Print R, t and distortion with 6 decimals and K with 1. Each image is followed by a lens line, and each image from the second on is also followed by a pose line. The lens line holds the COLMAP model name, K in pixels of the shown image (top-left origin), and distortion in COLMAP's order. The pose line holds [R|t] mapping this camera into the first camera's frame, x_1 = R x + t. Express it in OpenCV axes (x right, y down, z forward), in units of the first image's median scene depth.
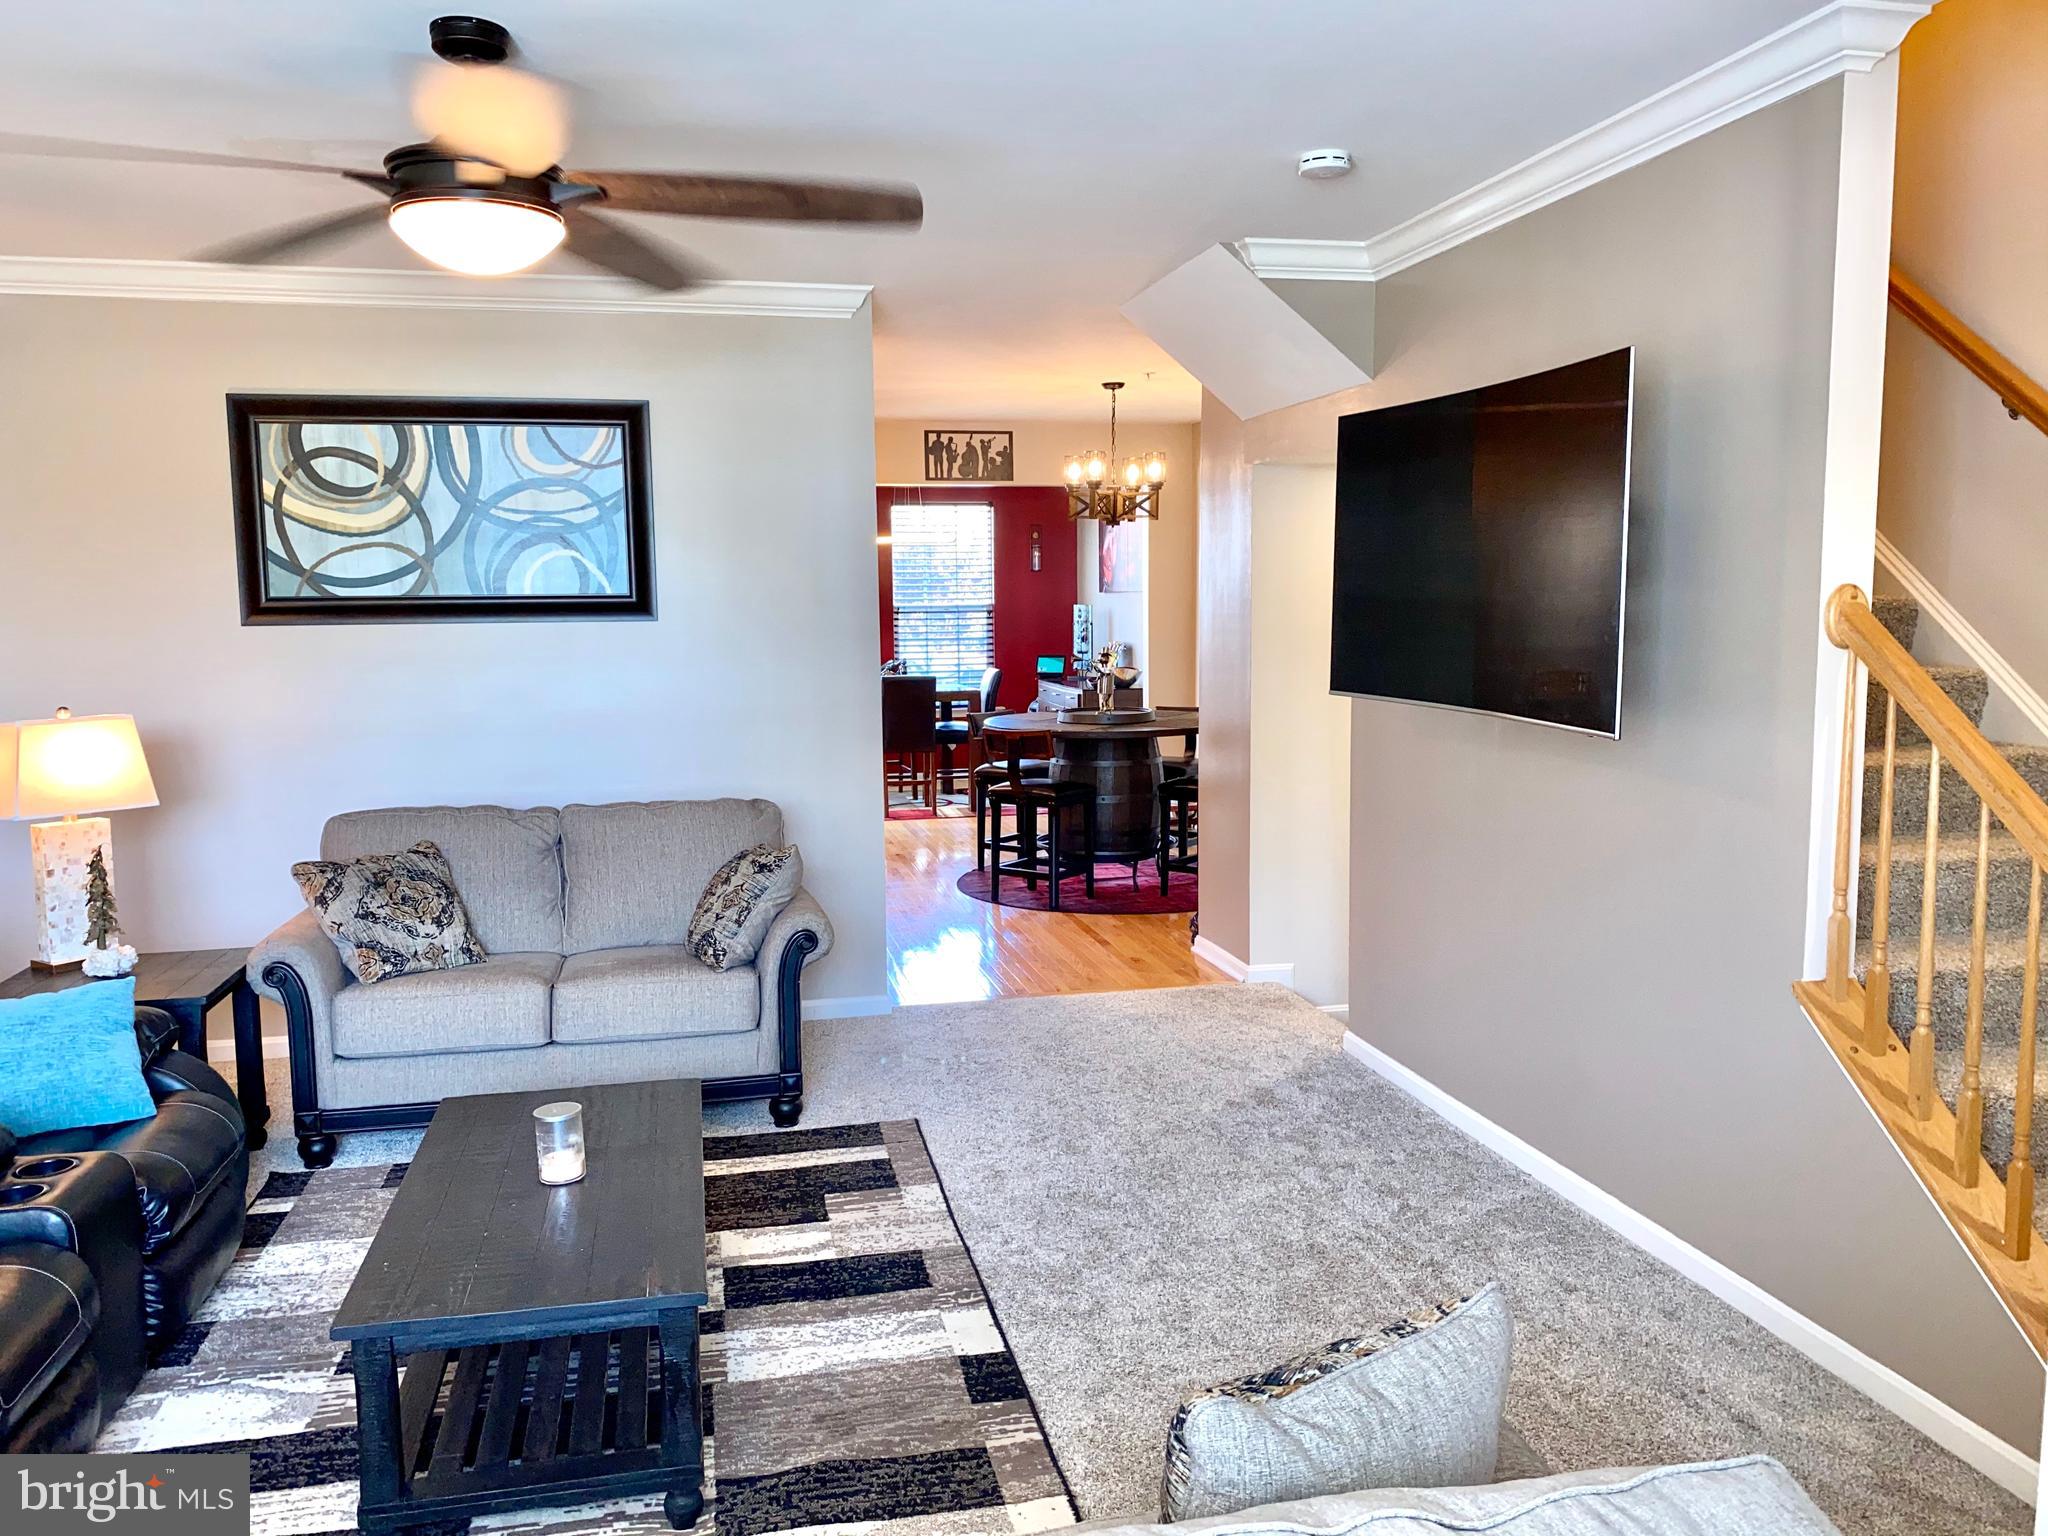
lens RADIAL K [[1569.4, 0, 1014.4], [0, 1569.4, 771.7], [0, 0, 1]] dist [0.015243, -0.038784]
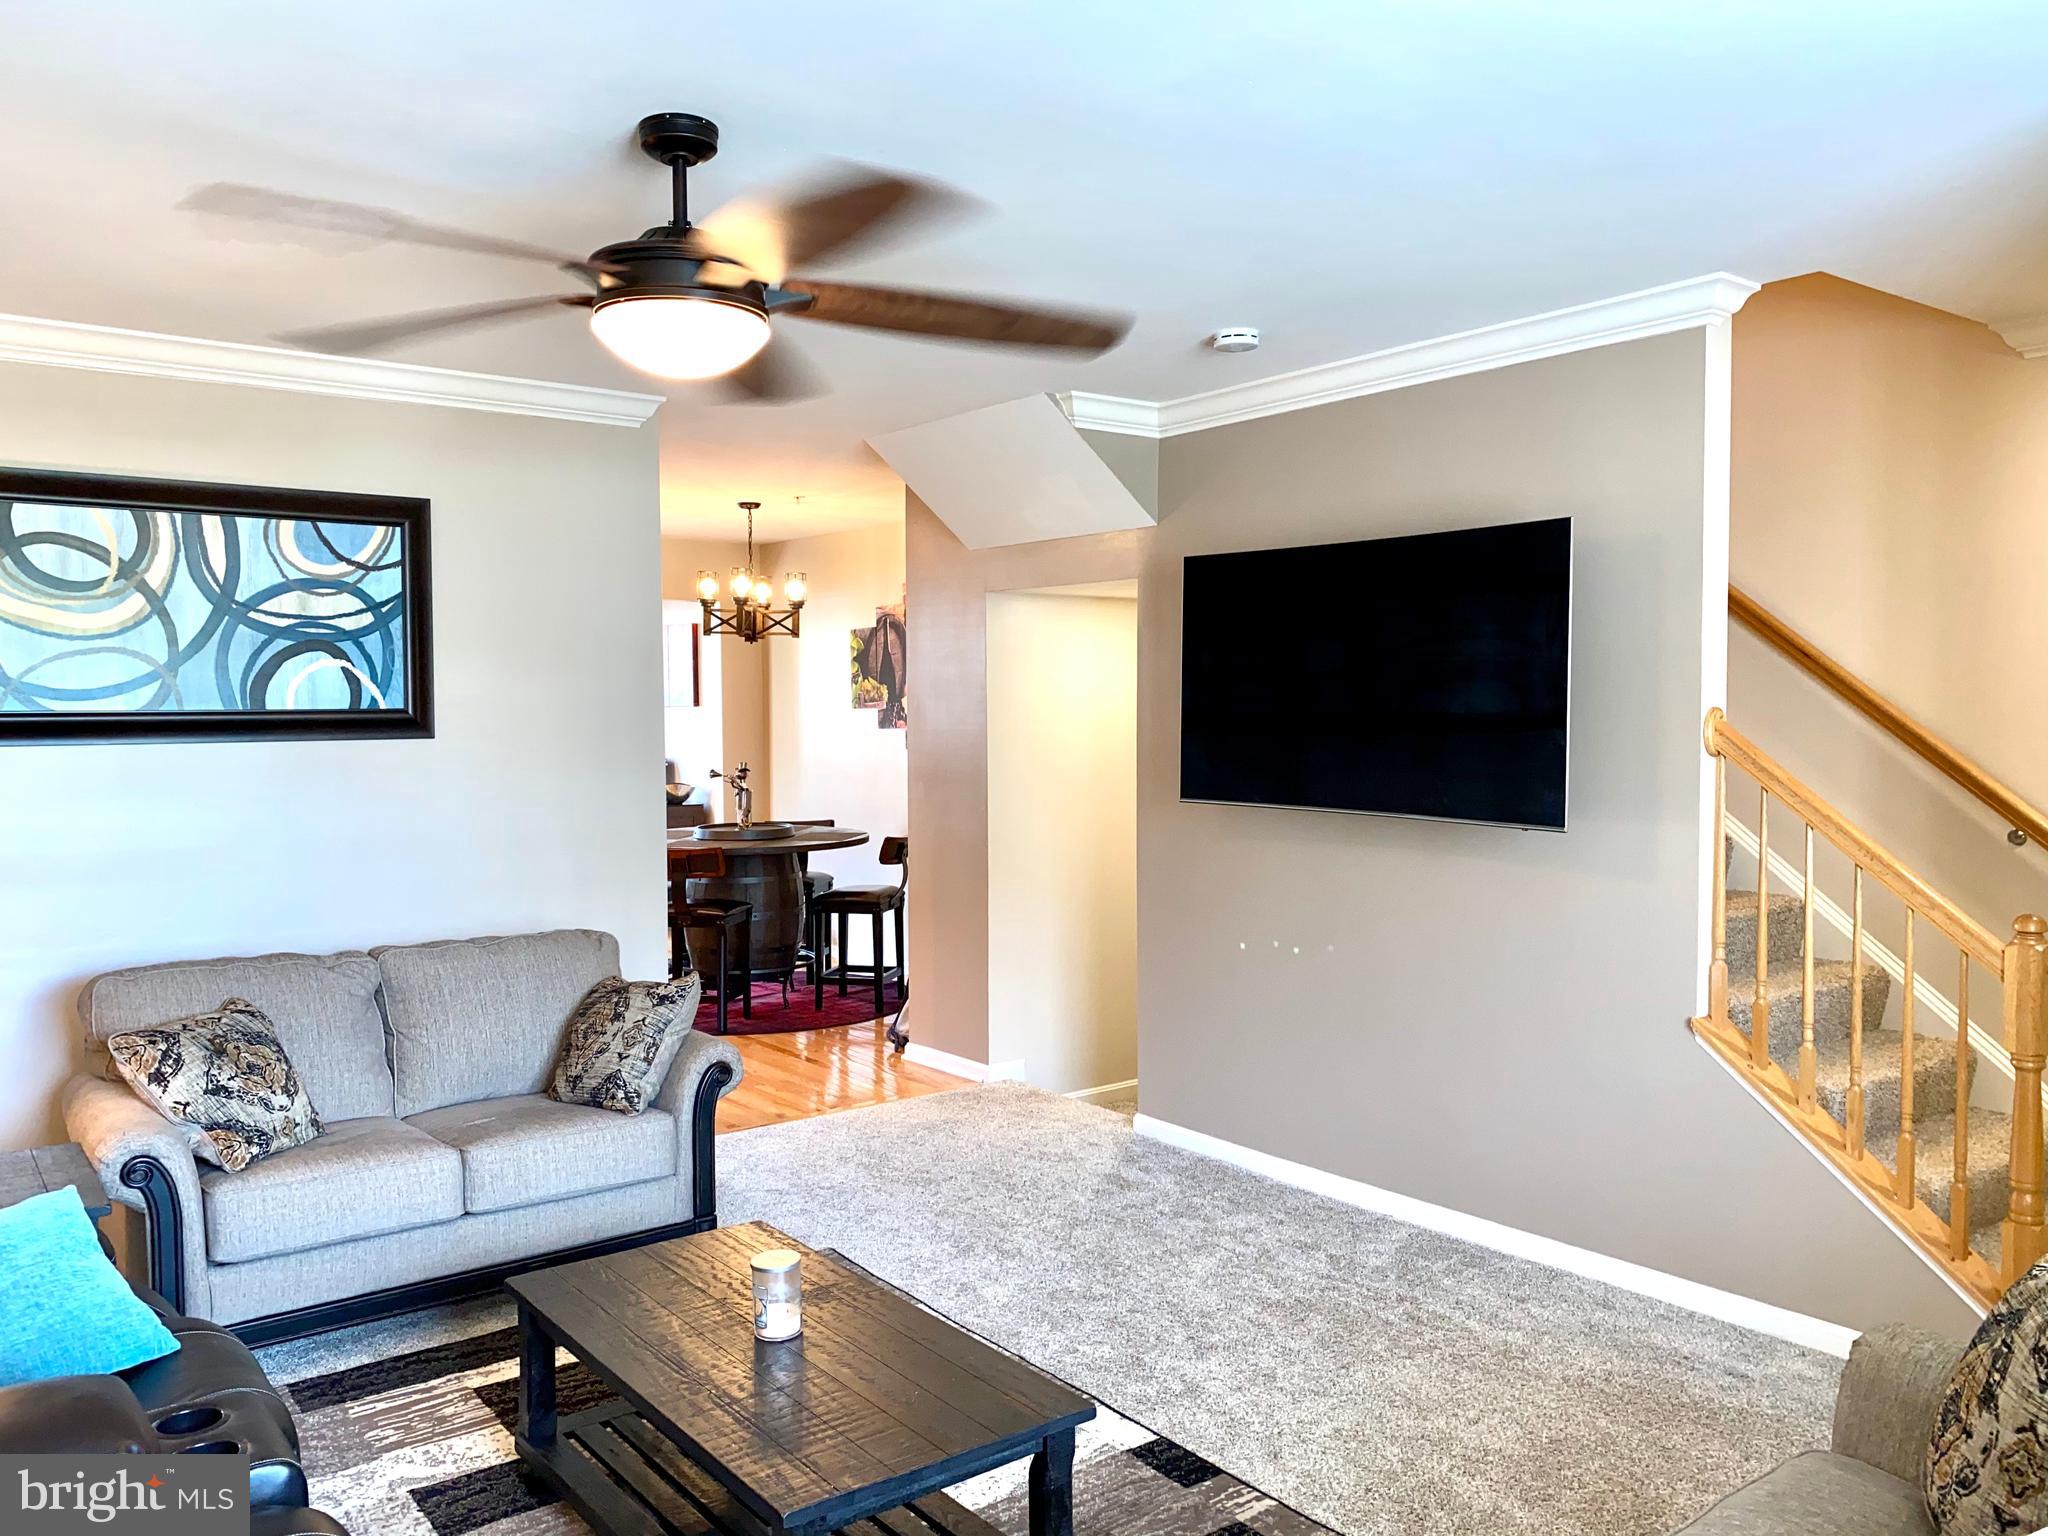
lens RADIAL K [[1569.4, 0, 1022.2], [0, 1569.4, 766.6], [0, 0, 1]] dist [0.015243, -0.038784]
pose [[0.904407, -0.011155, 0.426524, -0.339401], [0.043749, 0.996814, -0.066695, -0.005326], [-0.424421, 0.078979, 0.902014, 0.043550]]
